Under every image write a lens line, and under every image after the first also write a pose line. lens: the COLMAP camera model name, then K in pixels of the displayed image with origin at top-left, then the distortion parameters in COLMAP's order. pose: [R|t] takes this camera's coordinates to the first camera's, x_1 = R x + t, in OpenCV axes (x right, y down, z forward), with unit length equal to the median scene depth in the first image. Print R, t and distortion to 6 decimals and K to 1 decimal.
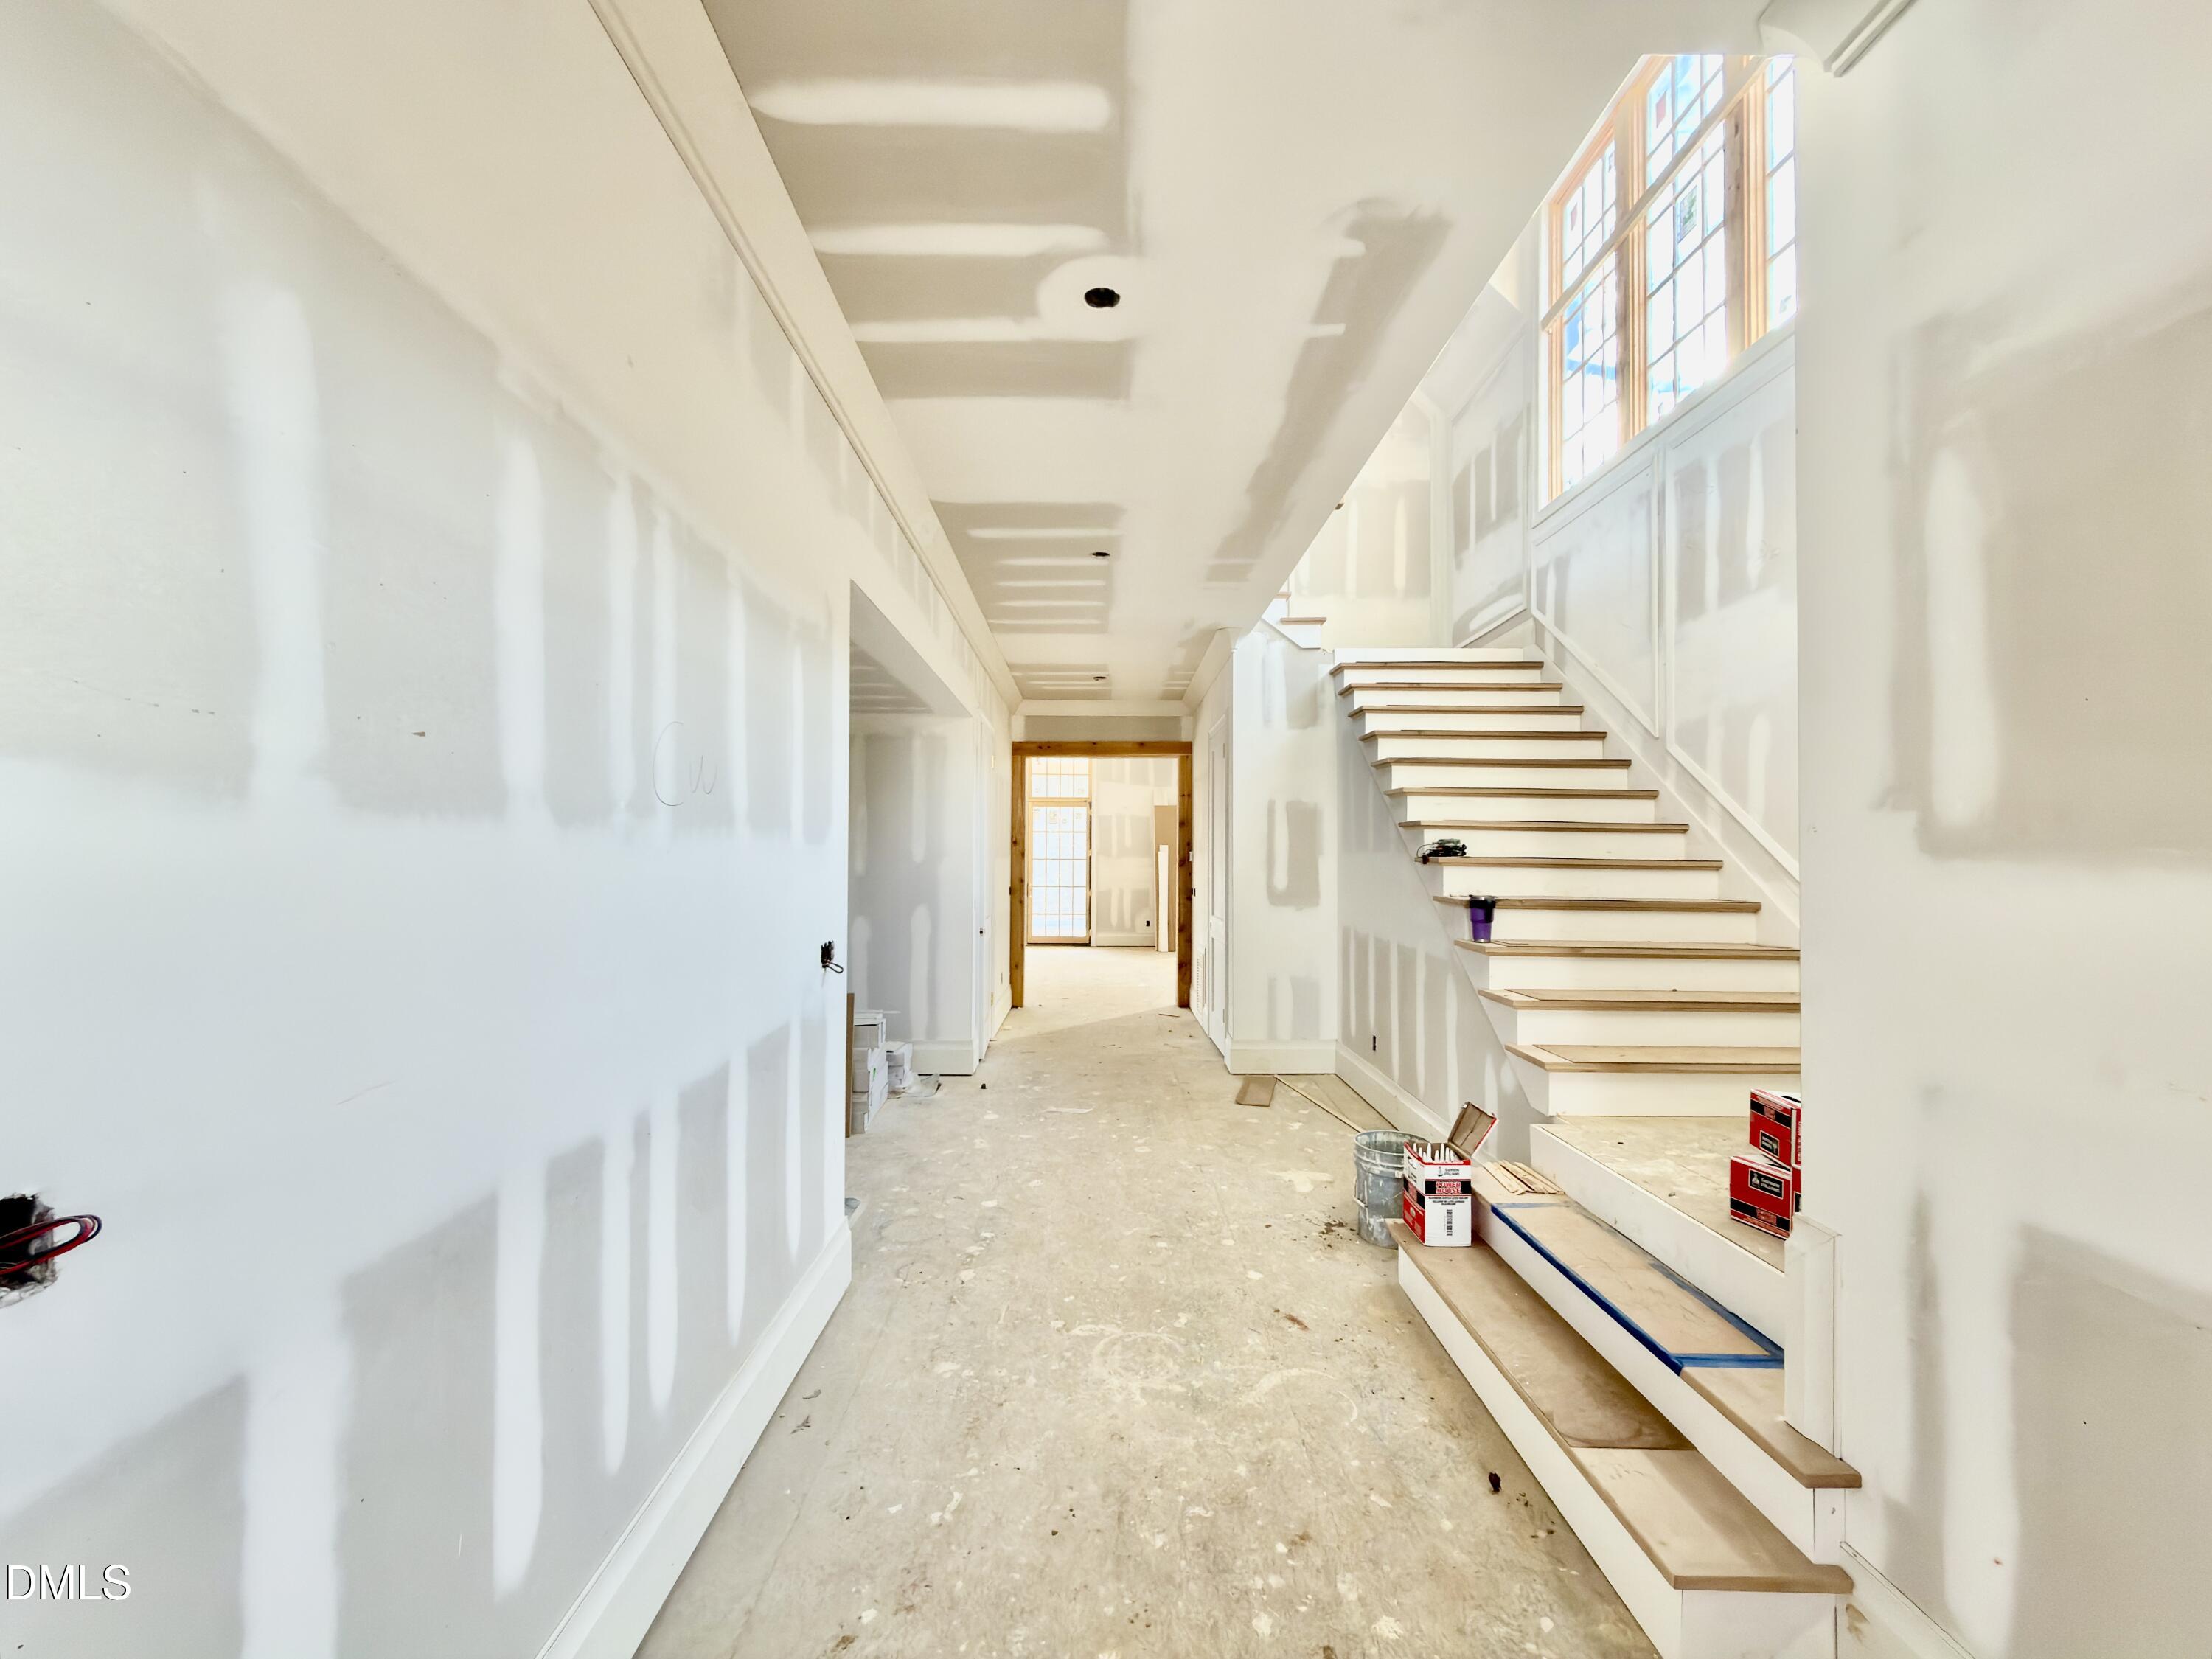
lens RADIAL K [[892.5, 0, 1091.7], [0, 892.5, 848.2], [0, 0, 1]] dist [0.000309, -0.000188]
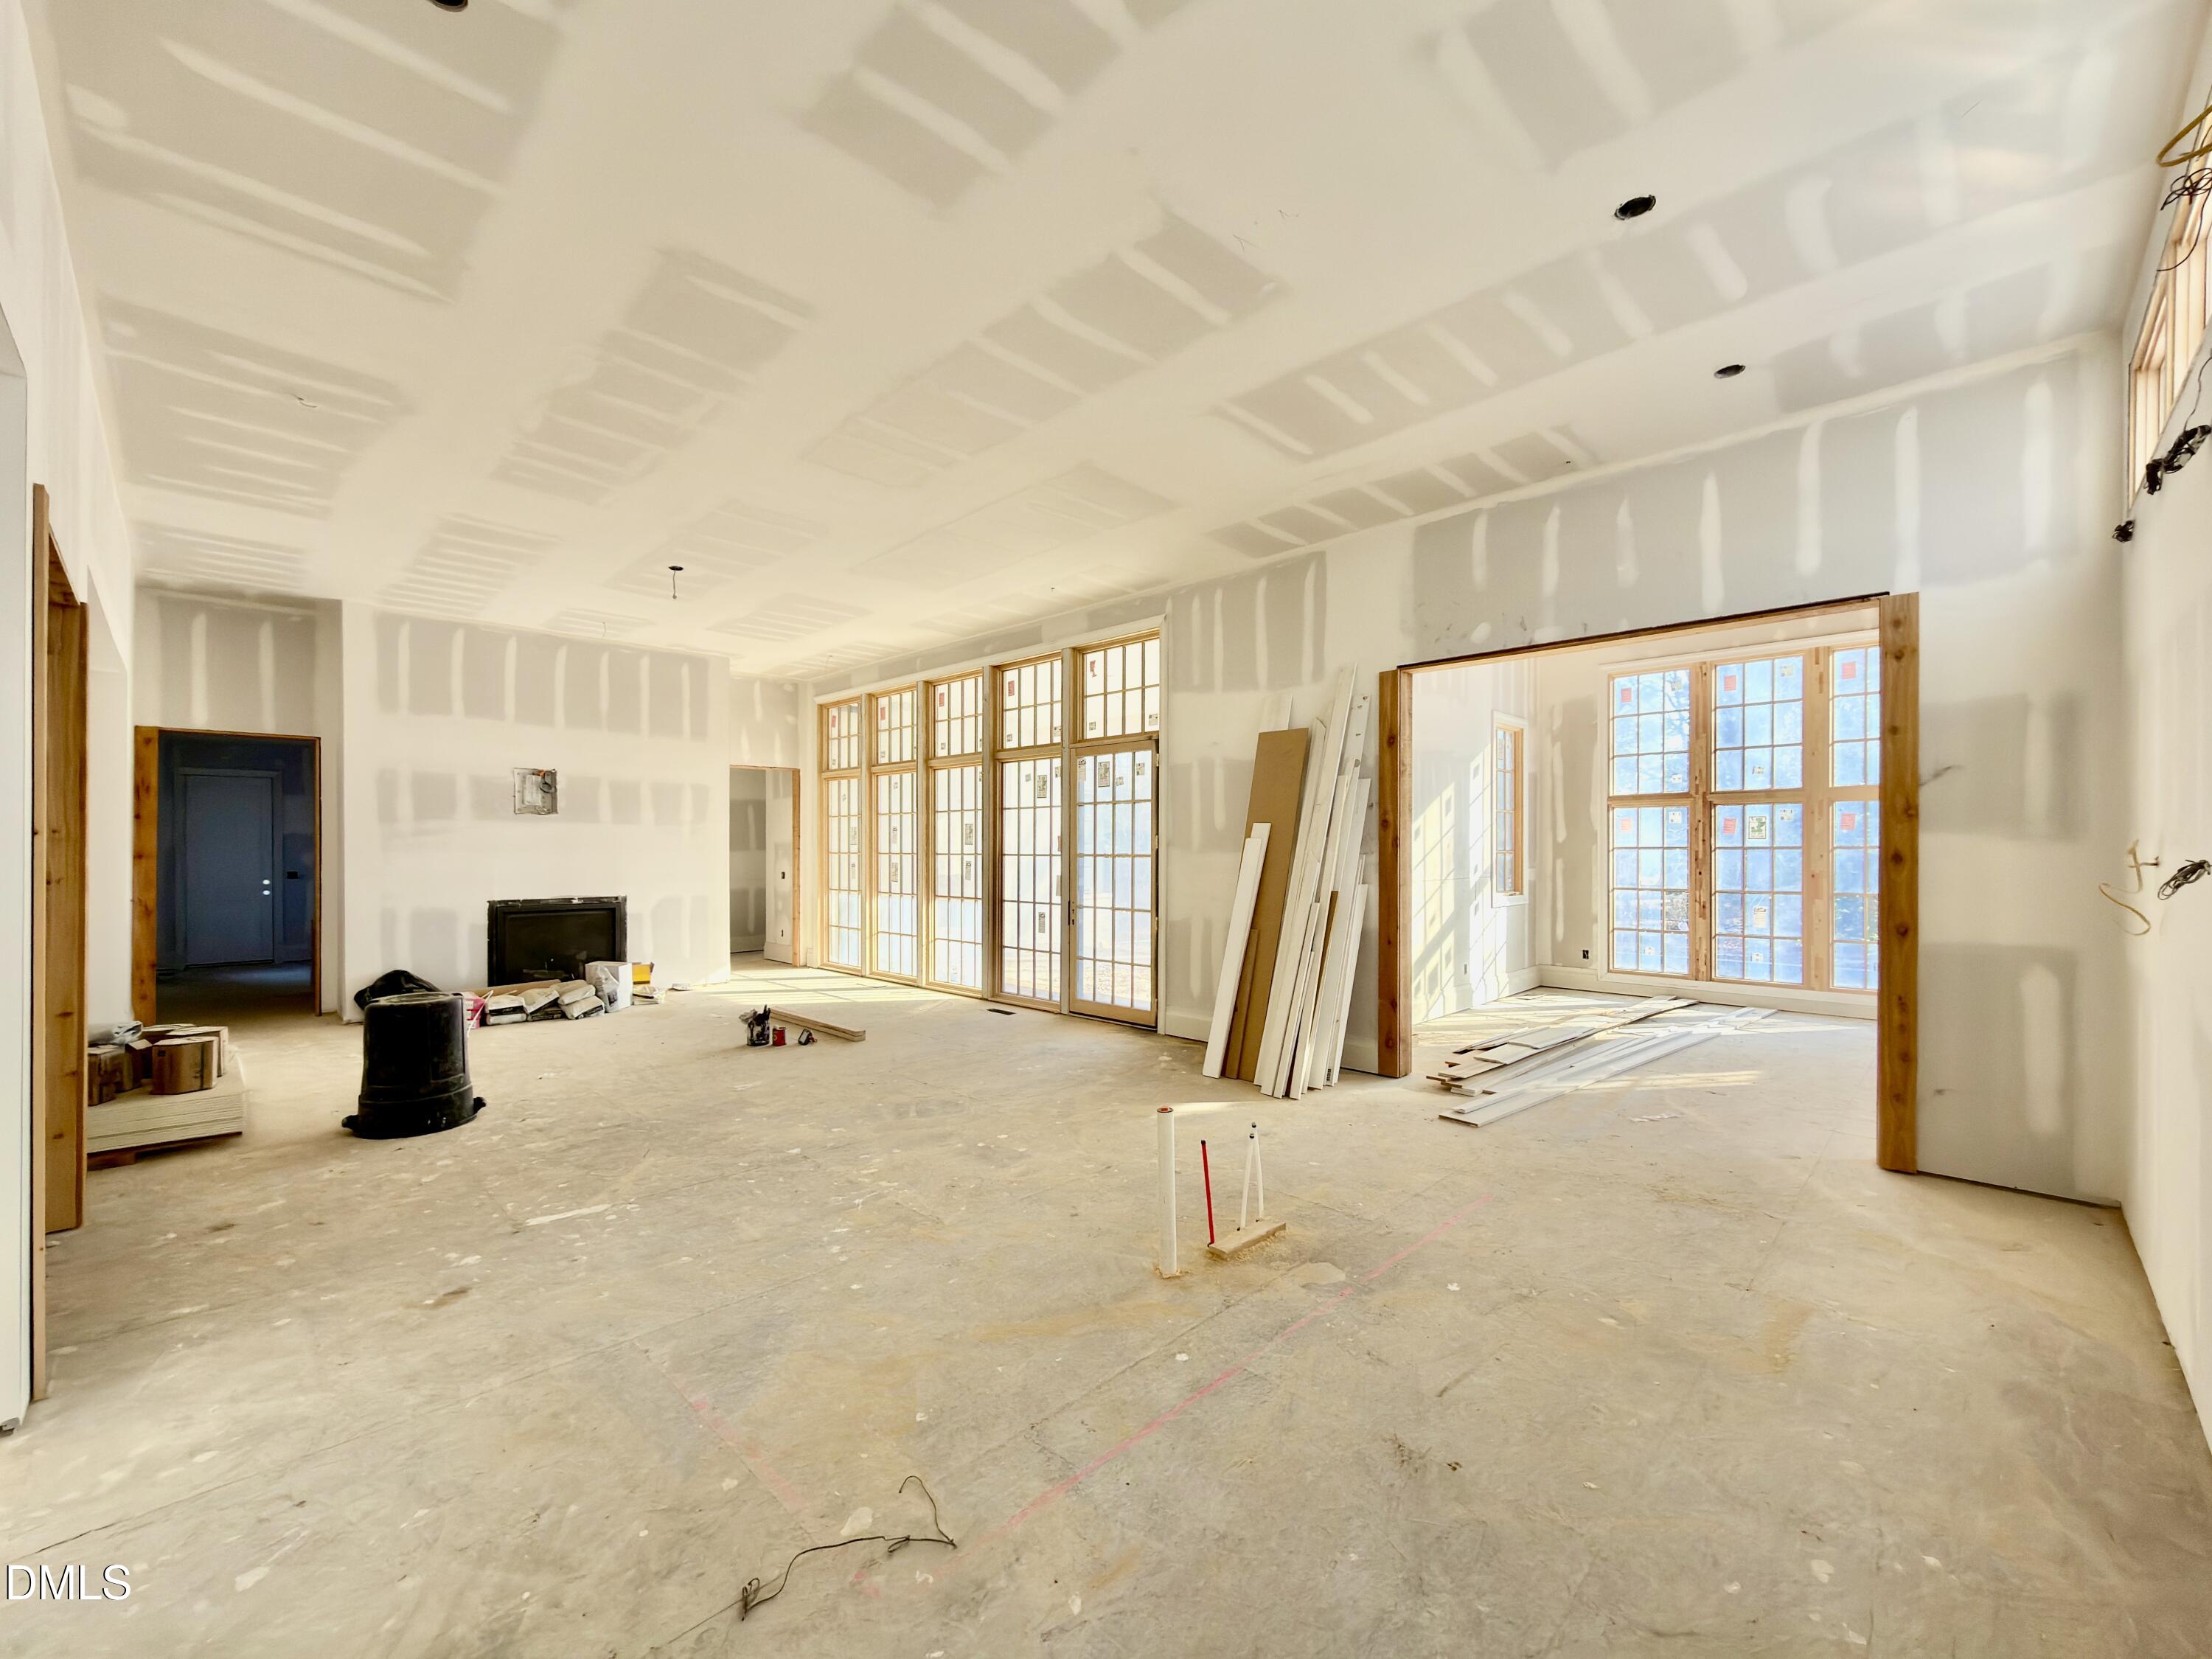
lens RADIAL K [[892.5, 0, 1095.1], [0, 892.5, 851.4], [0, 0, 1]] dist [0.000309, -0.000188]
pose [[0.717090, -0.002117, -0.696977, 1.020559], [0.012606, 0.999871, 0.009933, 0.015837], [0.696867, -0.015909, 0.717024, 2.033678]]
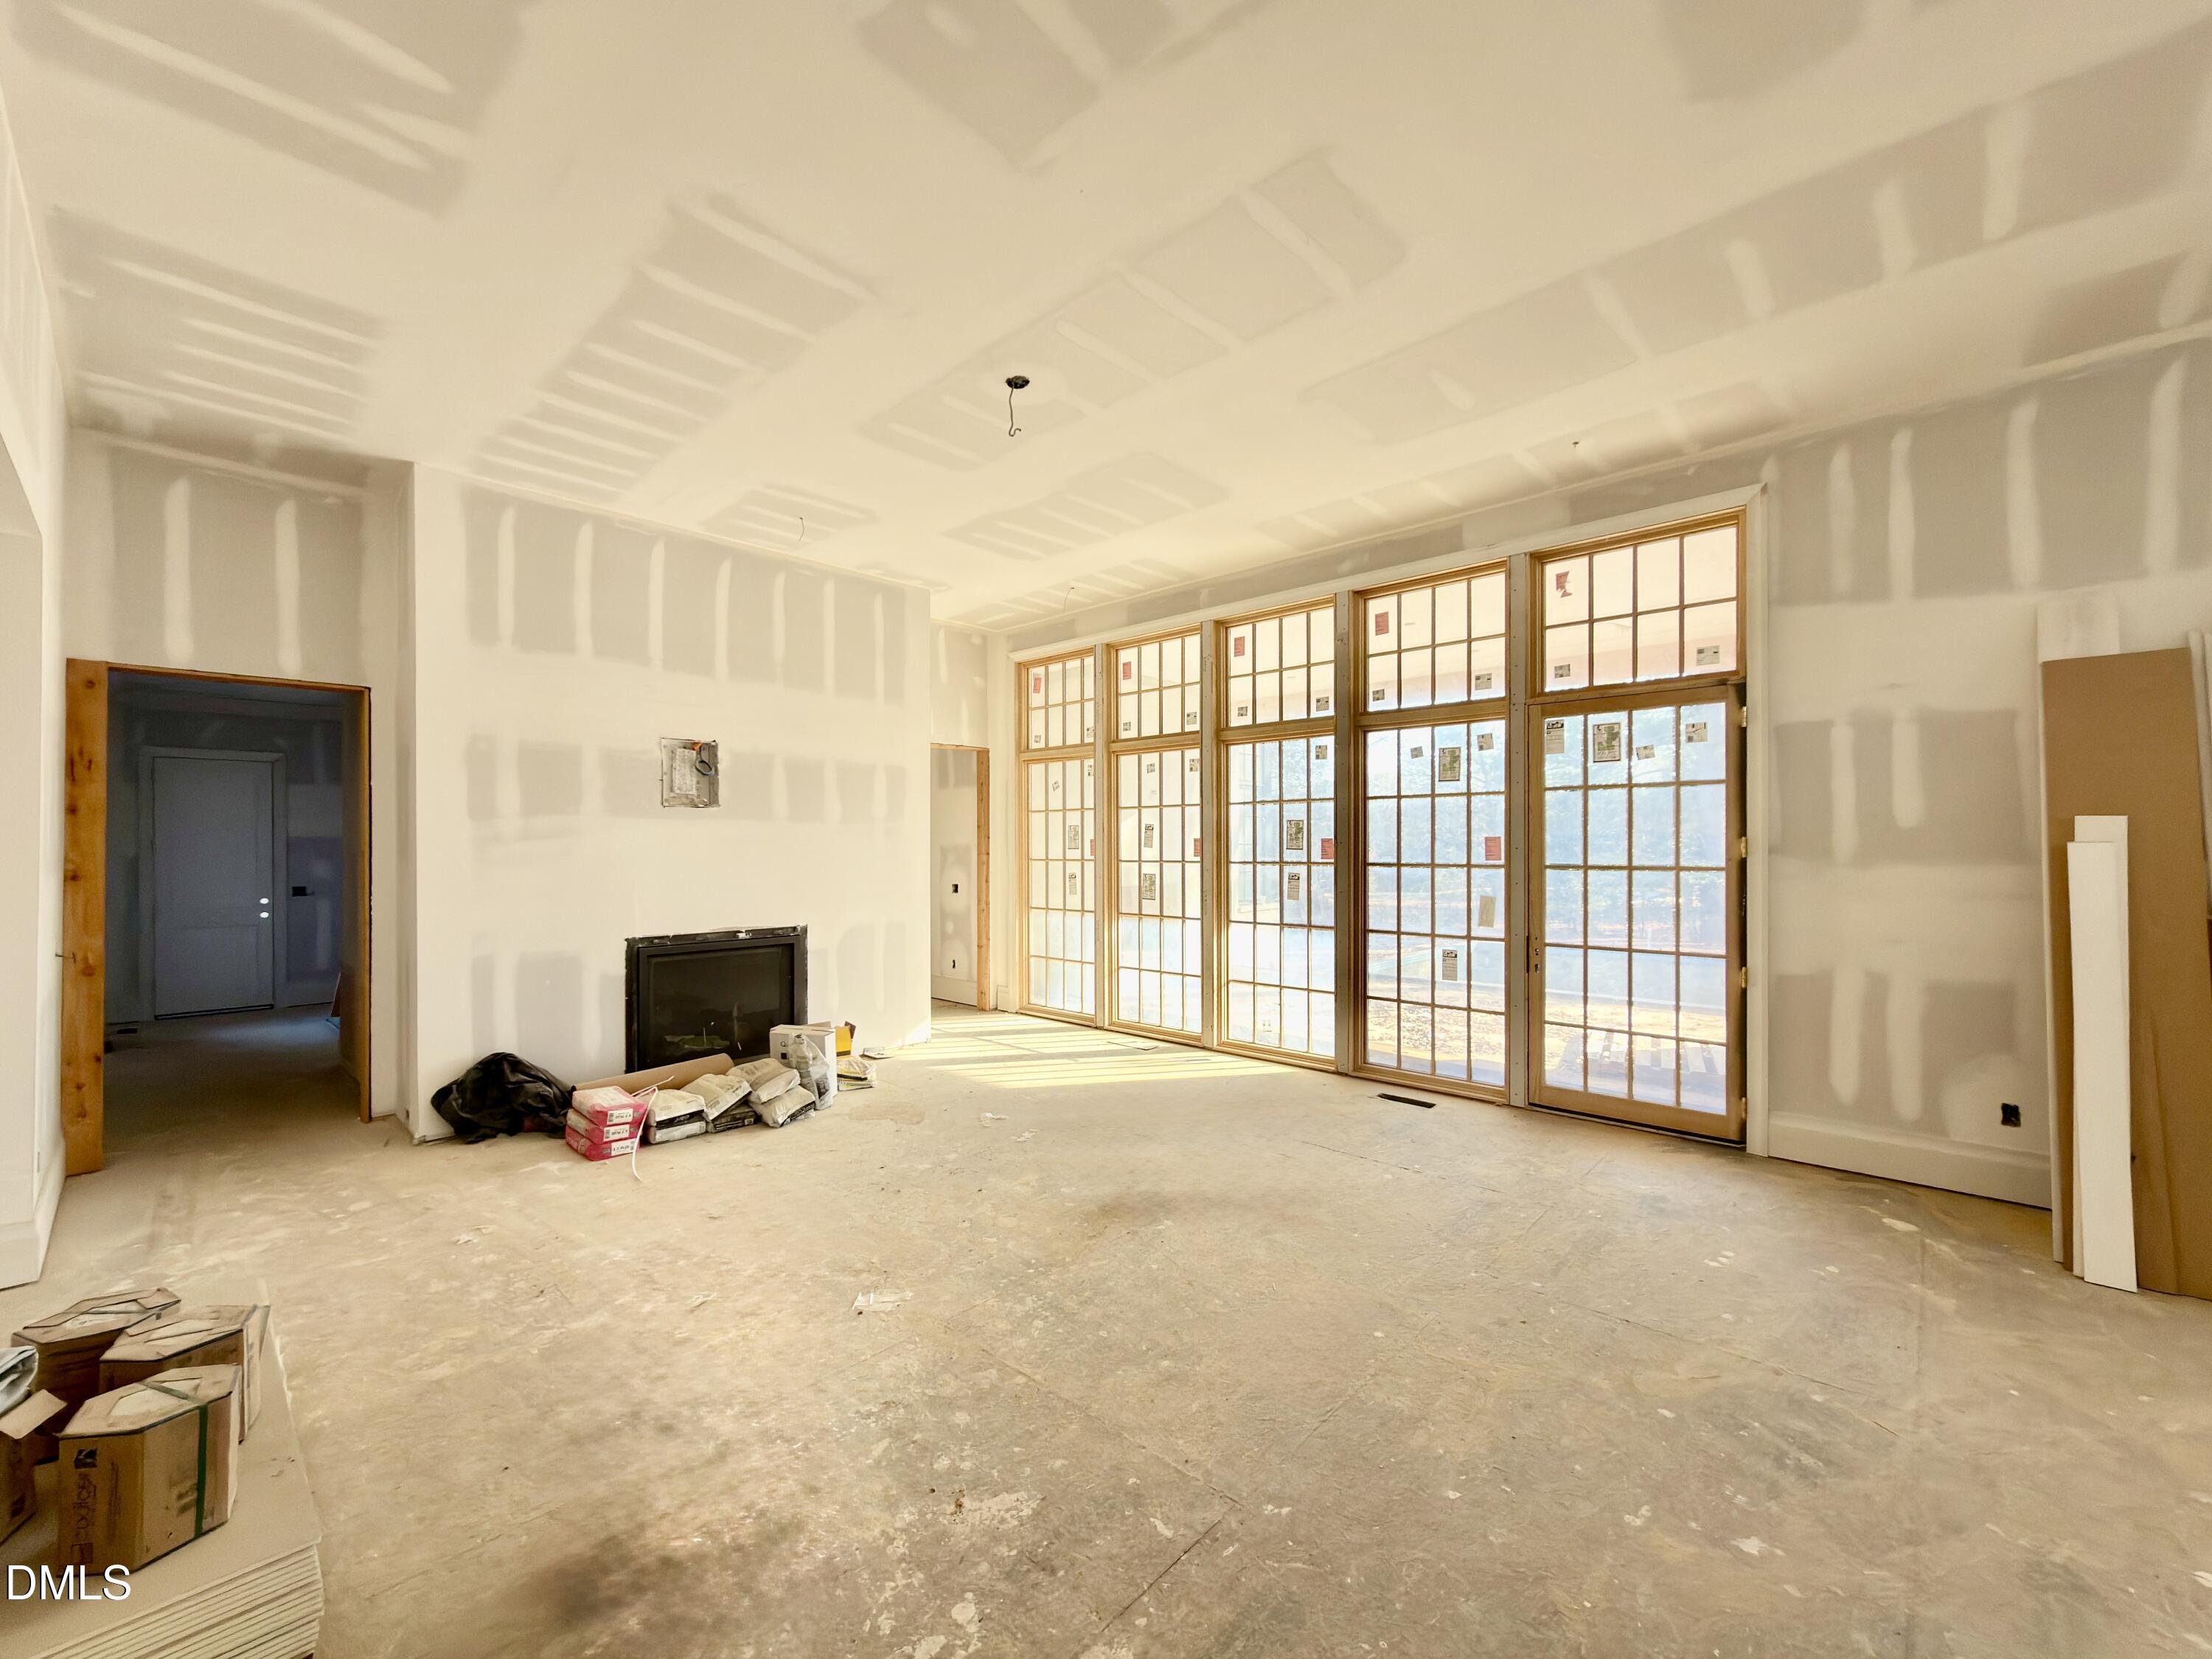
lens RADIAL K [[892.5, 0, 1110.0], [0, 892.5, 844.8], [0, 0, 1]] dist [0.000309, -0.000188]
pose [[0.734523, -0.007750, -0.678539, 0.152307], [0.015469, 0.999866, 0.005326, -0.002688], [0.678407, -0.014409, 0.734545, 2.037410]]
